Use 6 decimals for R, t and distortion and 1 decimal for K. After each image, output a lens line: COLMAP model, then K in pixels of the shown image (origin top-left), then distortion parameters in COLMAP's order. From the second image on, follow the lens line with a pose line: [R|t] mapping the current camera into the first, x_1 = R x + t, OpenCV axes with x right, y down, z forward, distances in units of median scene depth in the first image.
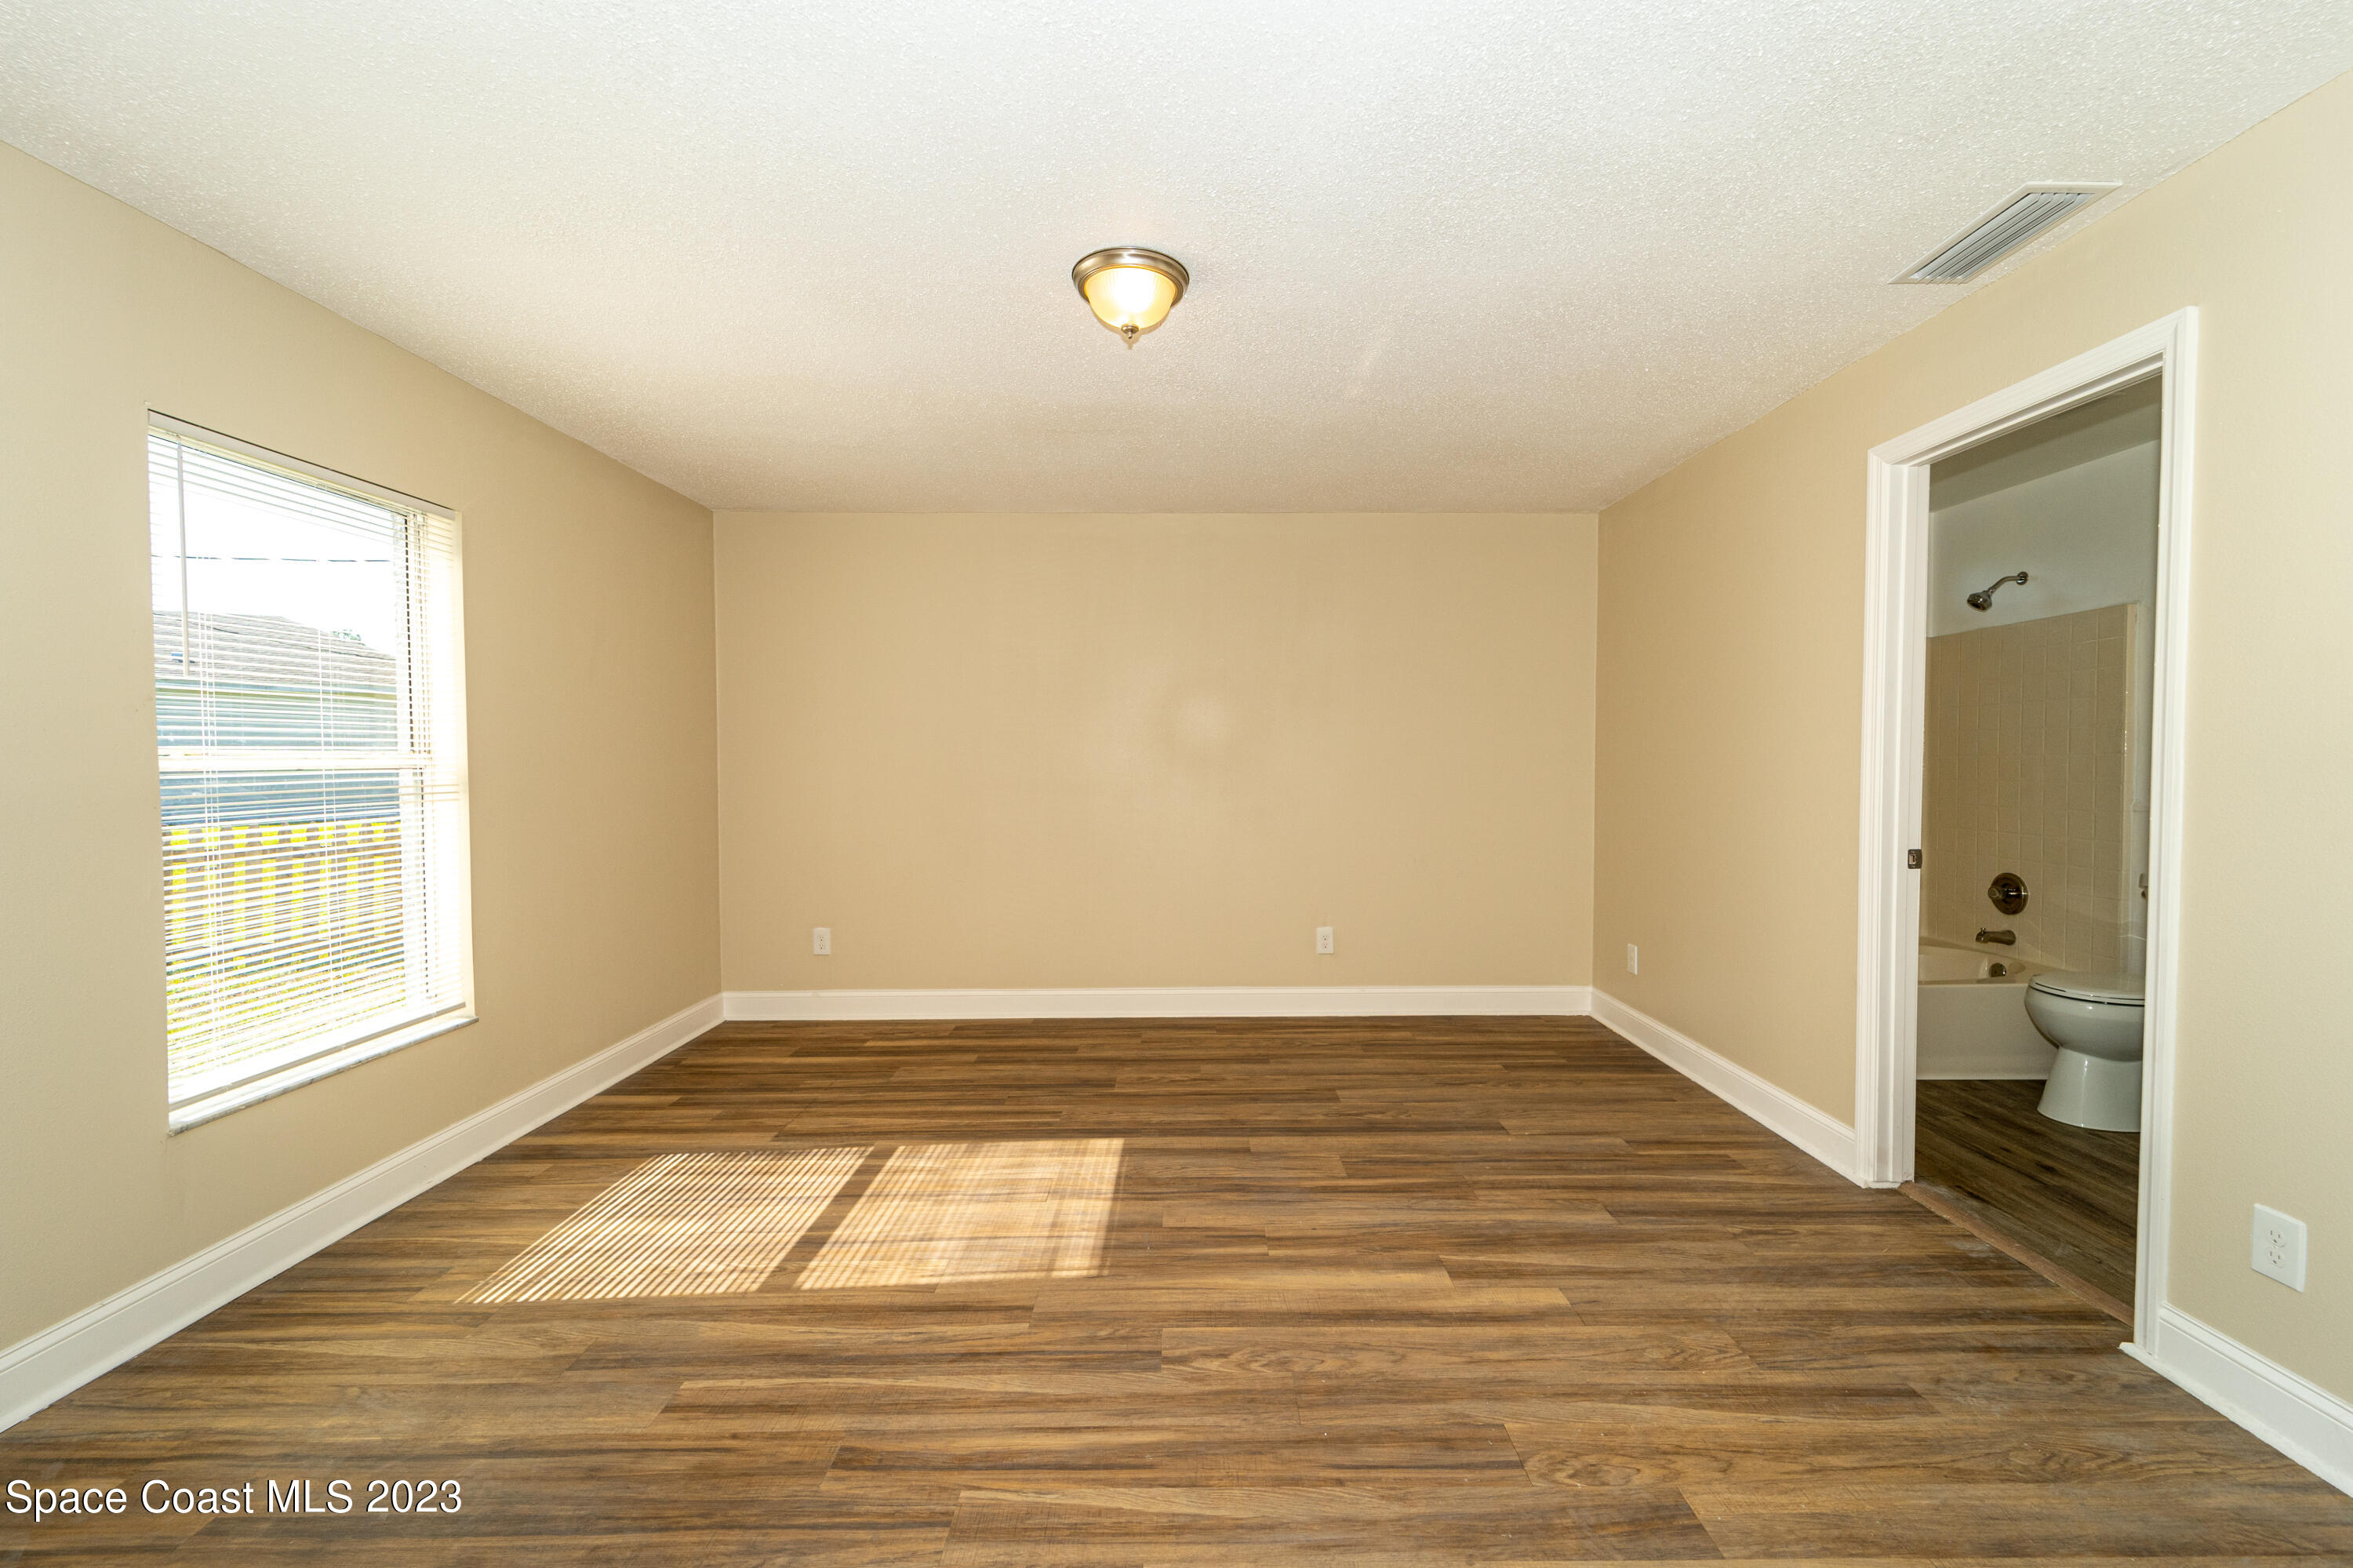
lens RADIAL K [[964.1, 0, 1206.2], [0, 964.1, 789.2], [0, 0, 1]] dist [-0.000403, -0.000714]
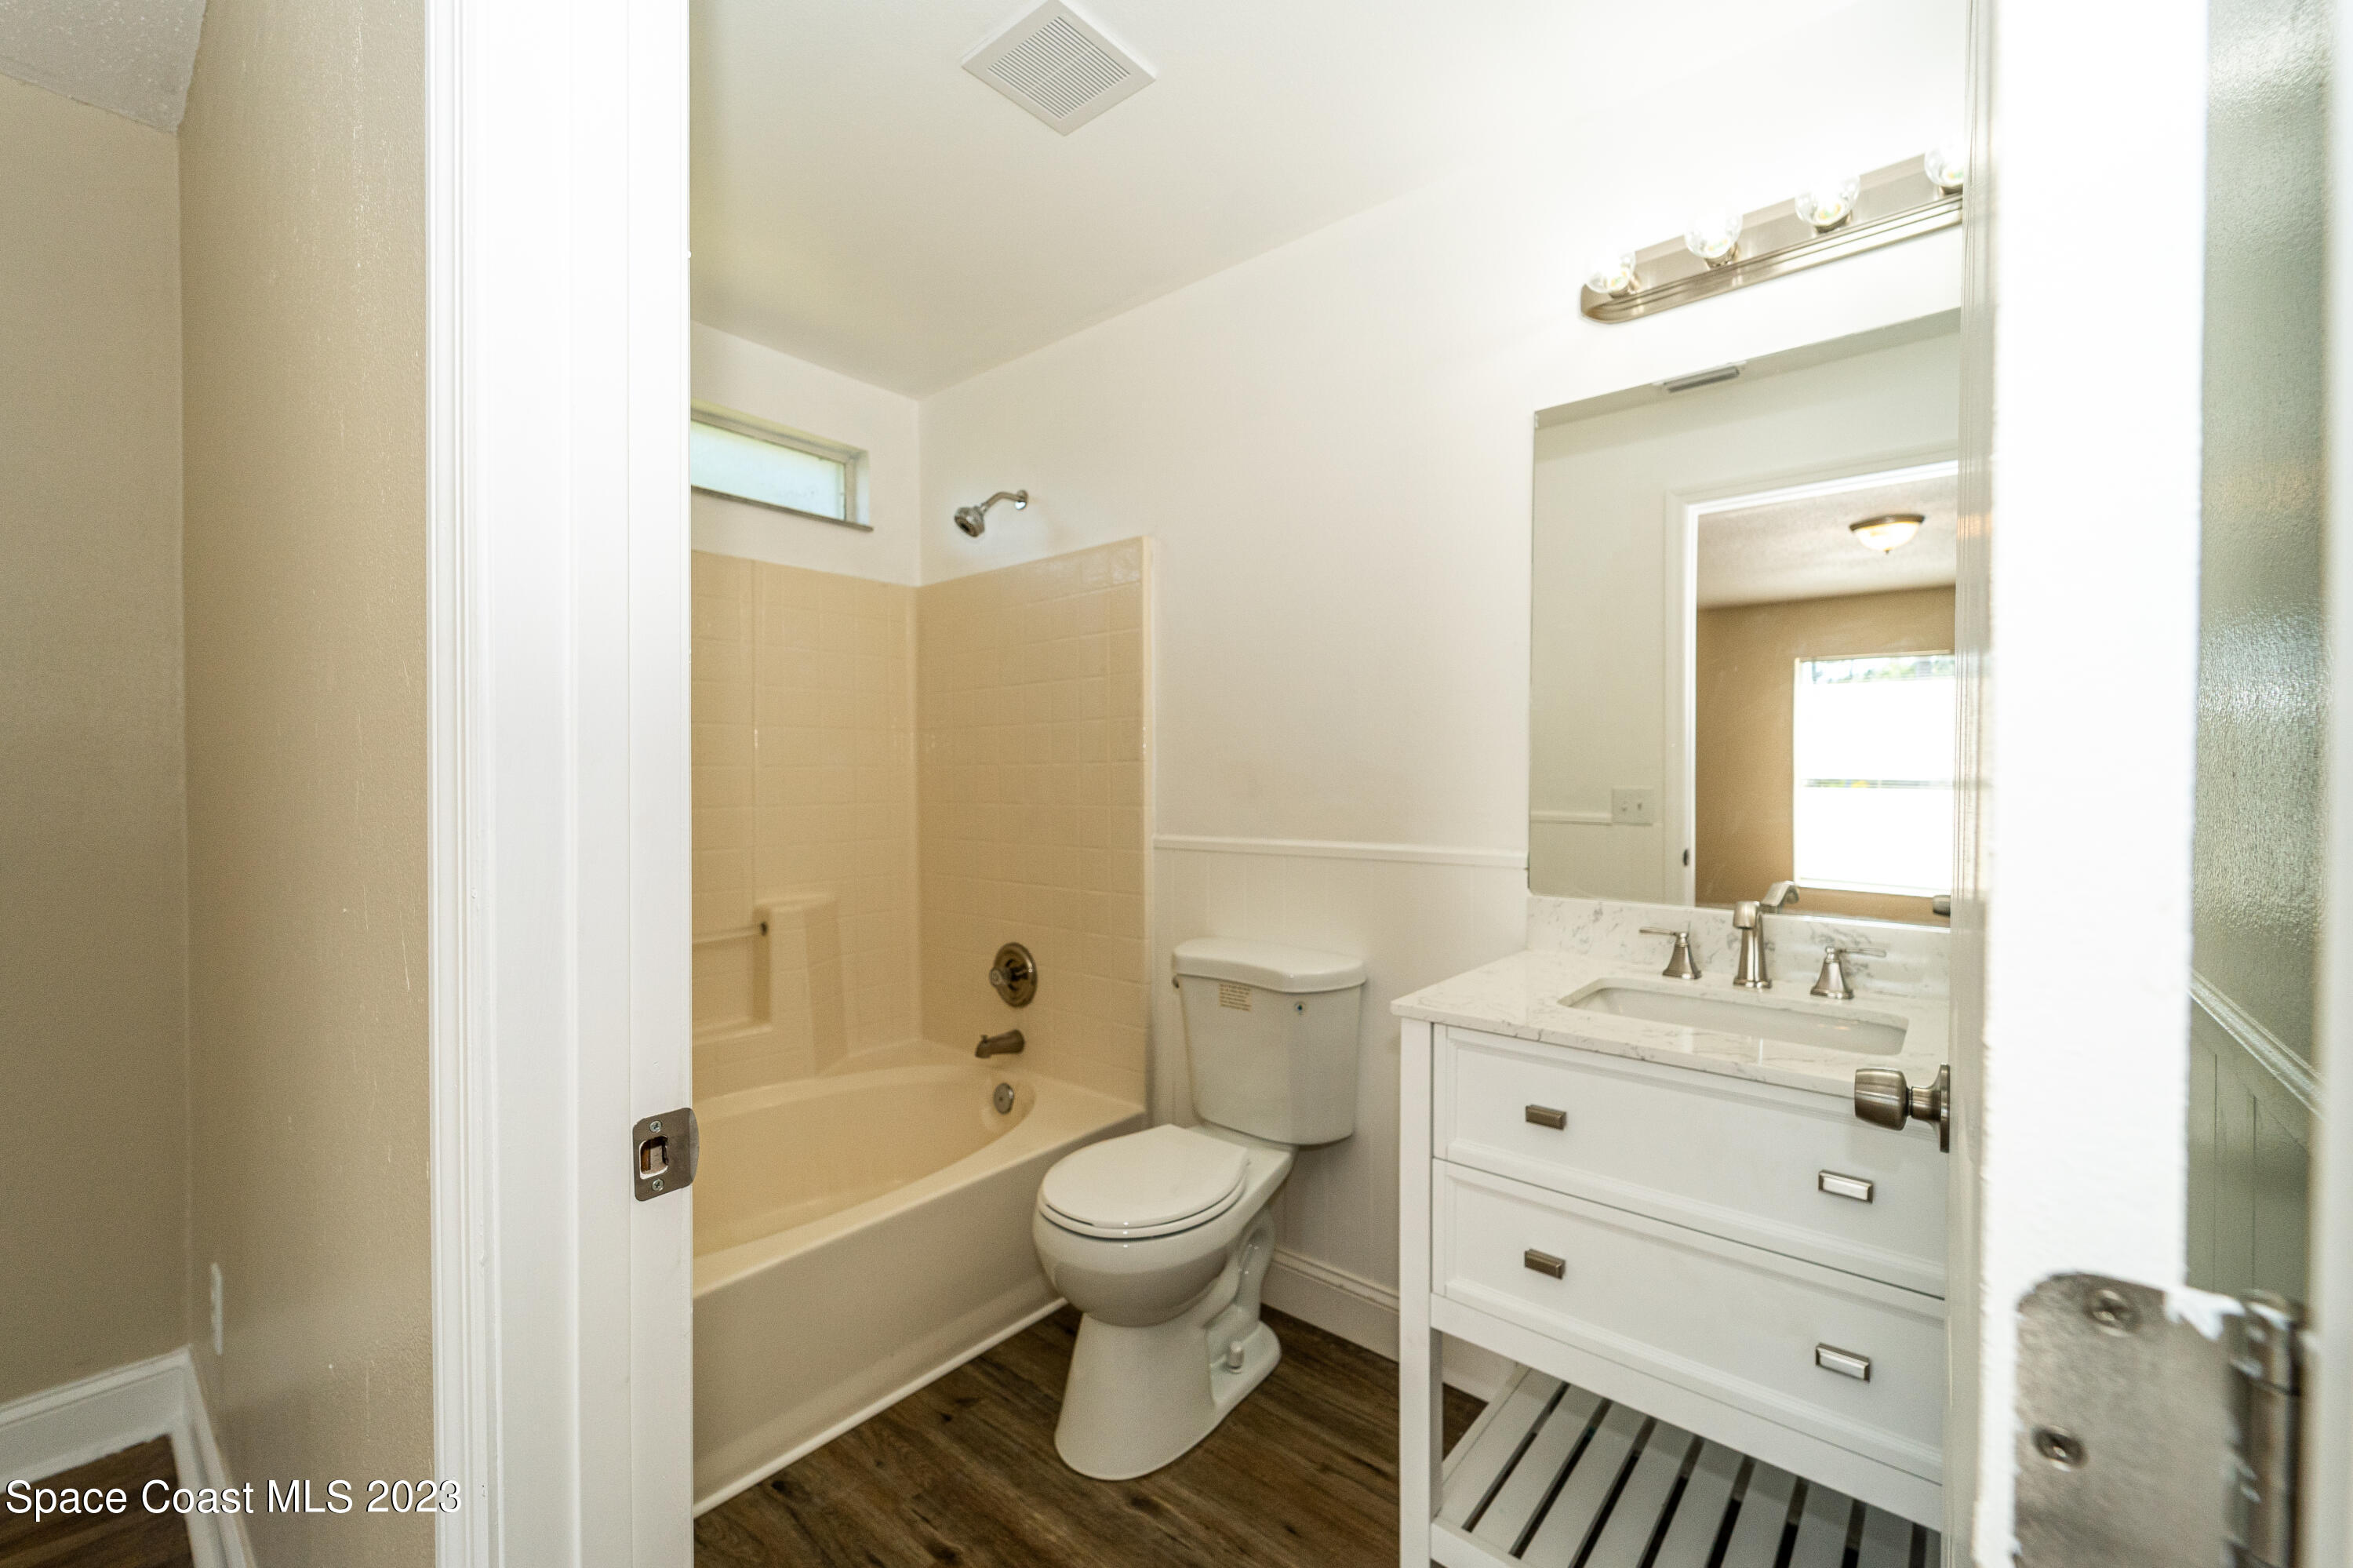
lens RADIAL K [[964.1, 0, 1206.2], [0, 964.1, 789.2], [0, 0, 1]] dist [-0.000403, -0.000714]
pose [[0.639289, -0.011202, 0.768885, 0.635621], [0.023975, 0.999698, -0.005370, -0.015004], [-0.768593, 0.021867, 0.639365, 0.735977]]
